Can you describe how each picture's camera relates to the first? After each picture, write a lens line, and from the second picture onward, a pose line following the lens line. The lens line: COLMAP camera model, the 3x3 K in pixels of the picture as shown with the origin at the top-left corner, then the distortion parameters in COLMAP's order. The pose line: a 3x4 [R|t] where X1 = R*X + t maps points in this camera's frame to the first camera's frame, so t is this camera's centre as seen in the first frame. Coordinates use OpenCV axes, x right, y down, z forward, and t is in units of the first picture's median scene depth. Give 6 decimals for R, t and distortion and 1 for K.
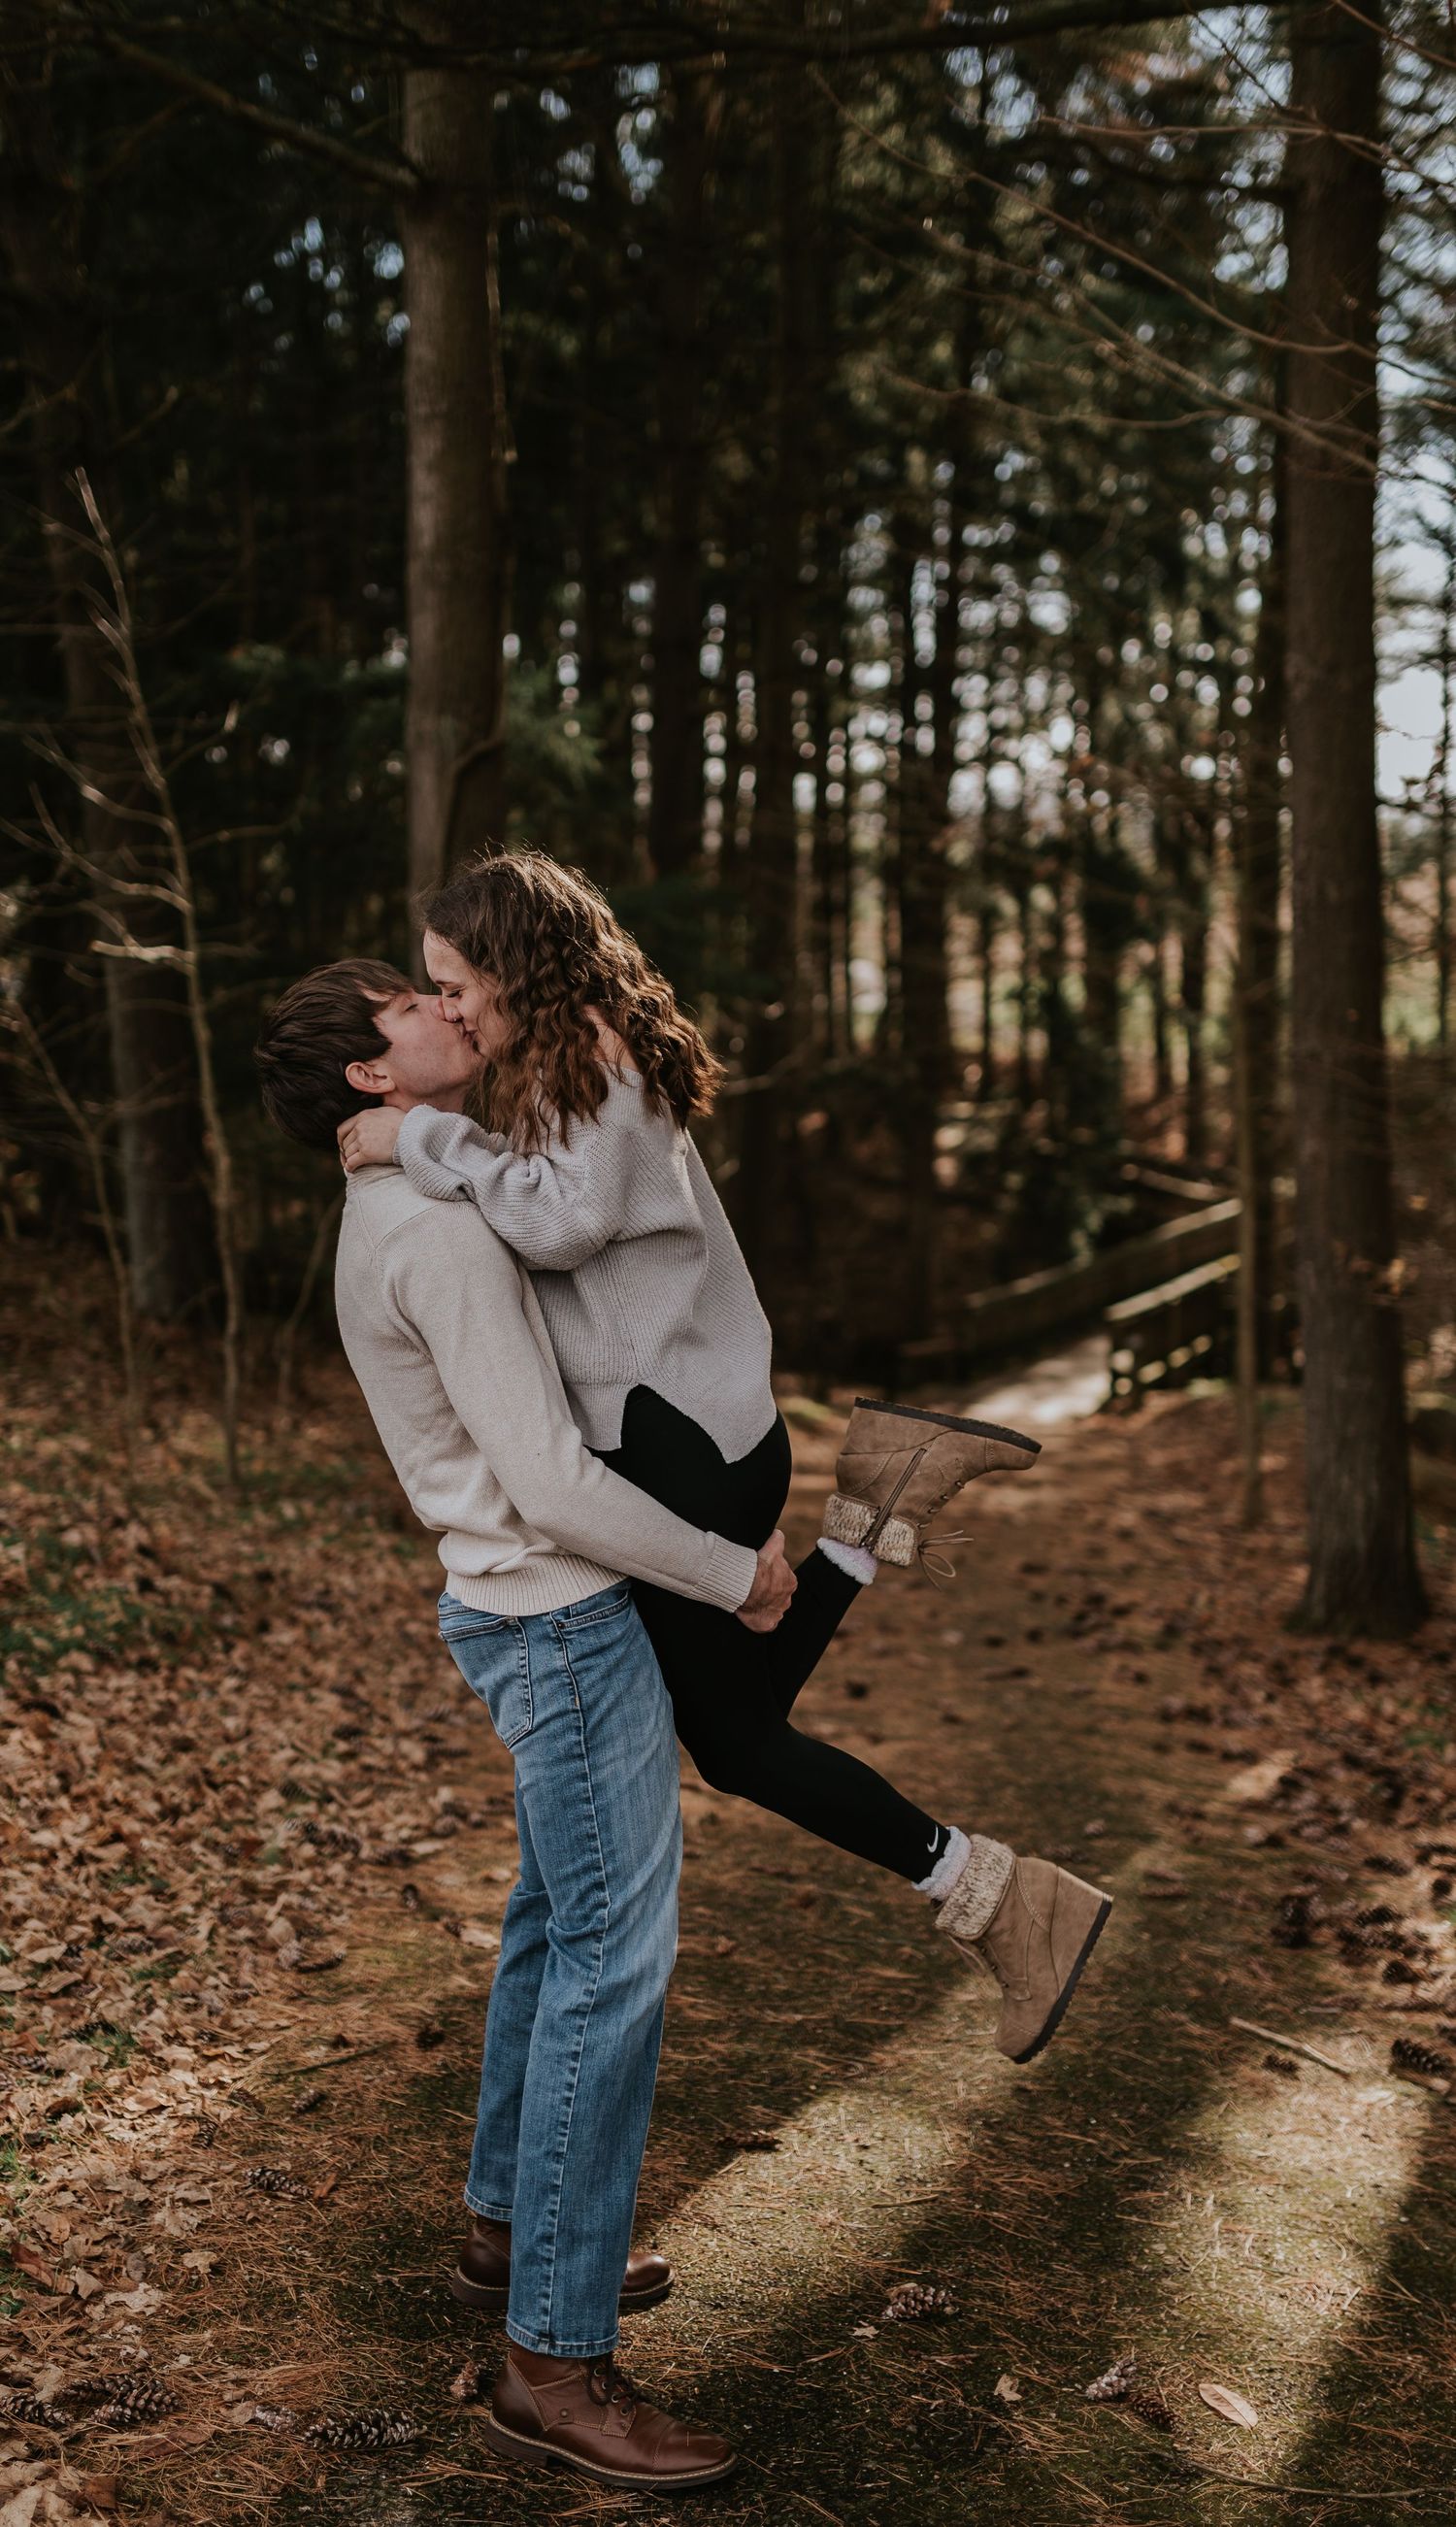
lens RADIAL K [[2580.3, 0, 631.4], [0, 2580.3, 1261.9], [0, 0, 1]] dist [0.029292, 0.000000]
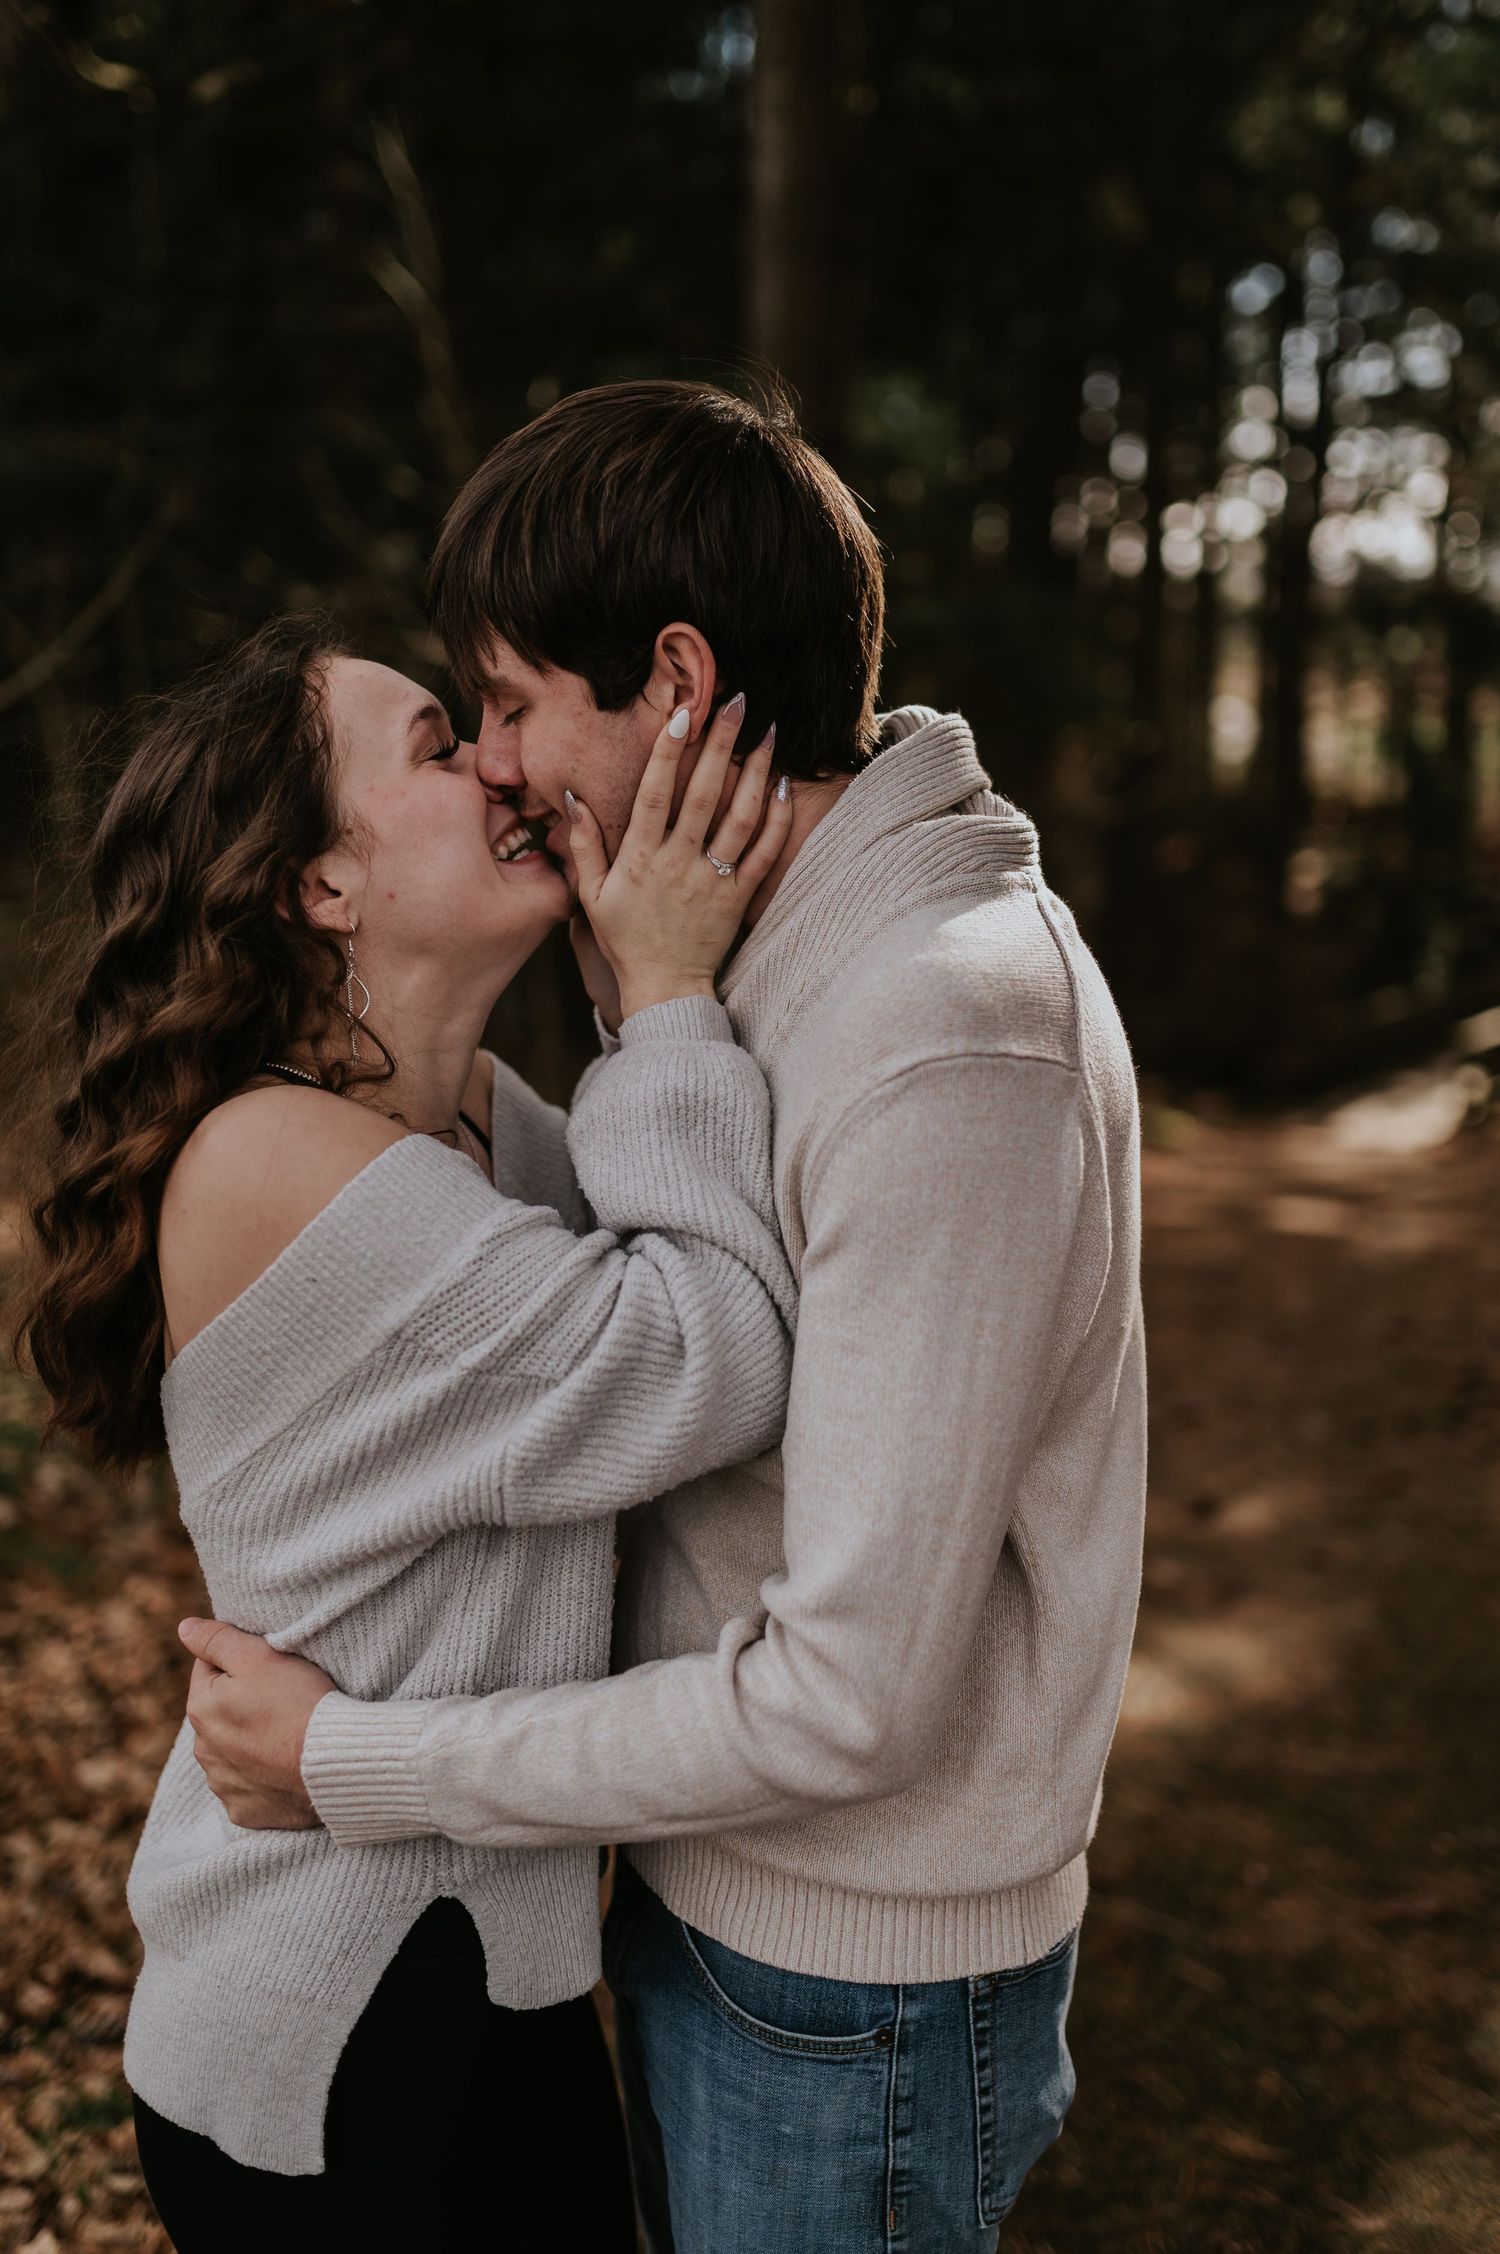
lens RADIAL K [[2167.0, 0, 741.9], [0, 2167.0, 1087.4], [0, 0, 1]] dist [0.041738, 0.000000]
pose [[0.991689, 0.025676, -0.126069, 0.027115], [-0.018848, 0.998306, 0.055053, -0.010201], [0.127269, -0.052219, 0.990493, 0.321917]]
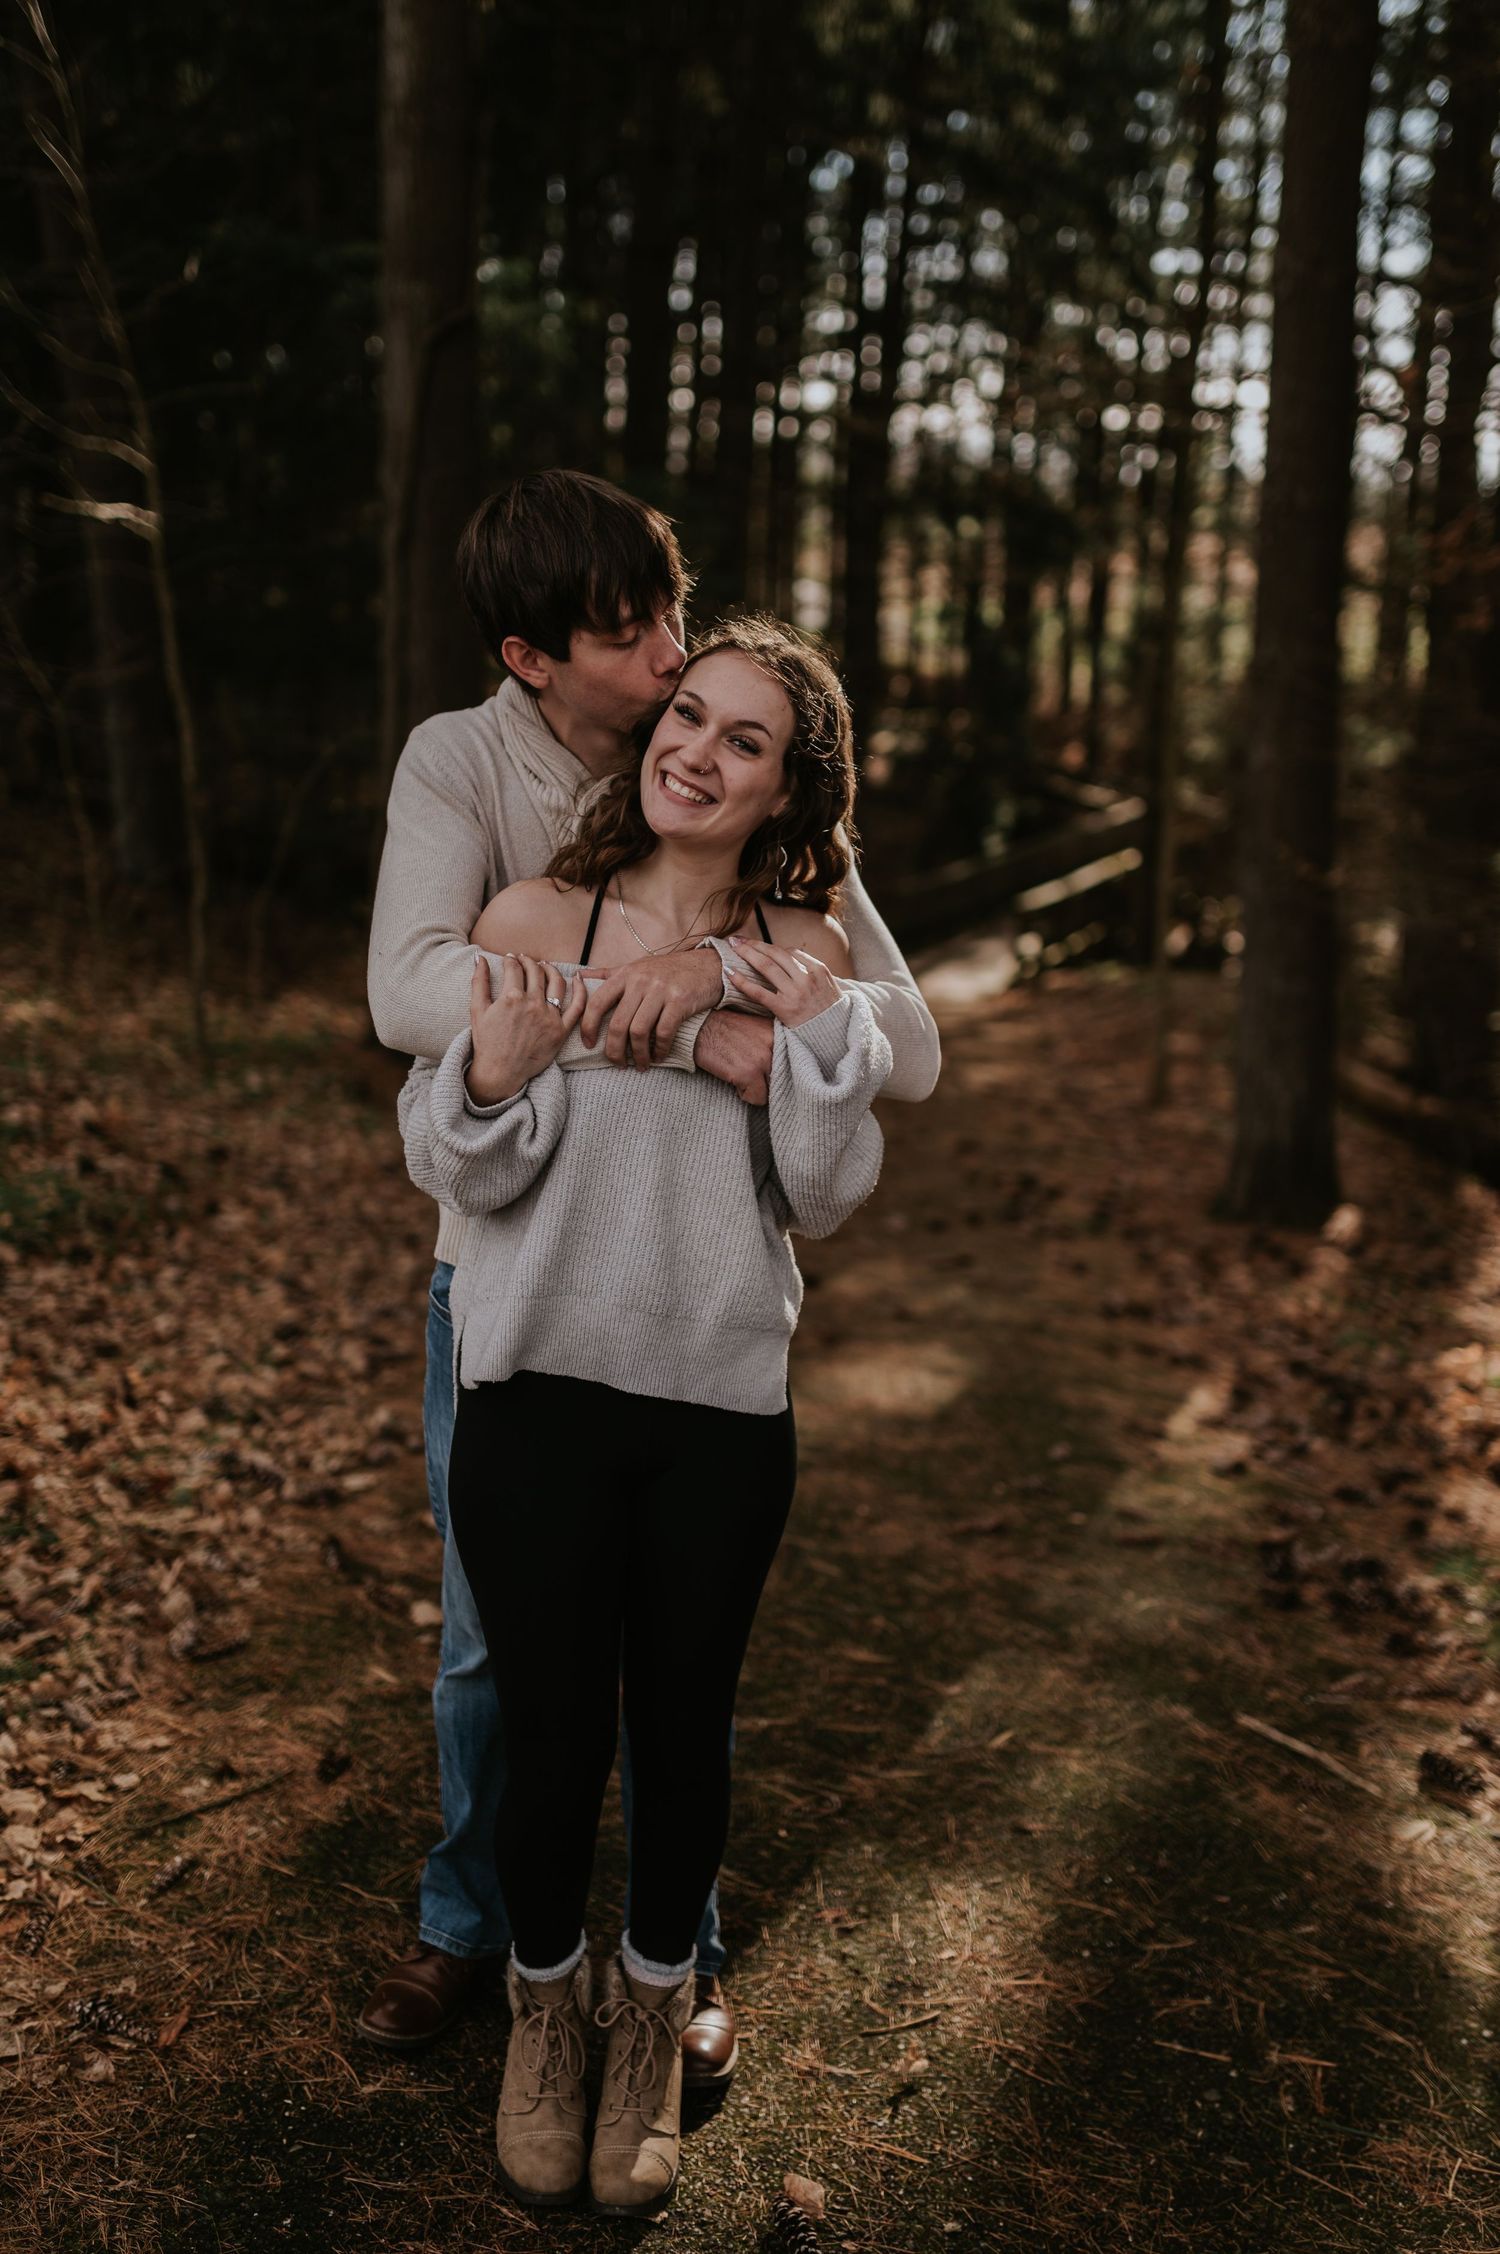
lens RADIAL K [[2167.0, 0, 743.2], [0, 2167.0, 1108.3], [0, 0, 1]] dist [0.041738, 0.000000]
pose [[0.997310, 0.022503, 0.069759, 0.000932], [-0.030769, 0.992322, 0.119793, -0.002934], [-0.066528, -0.121617, 0.990345, 0.192667]]
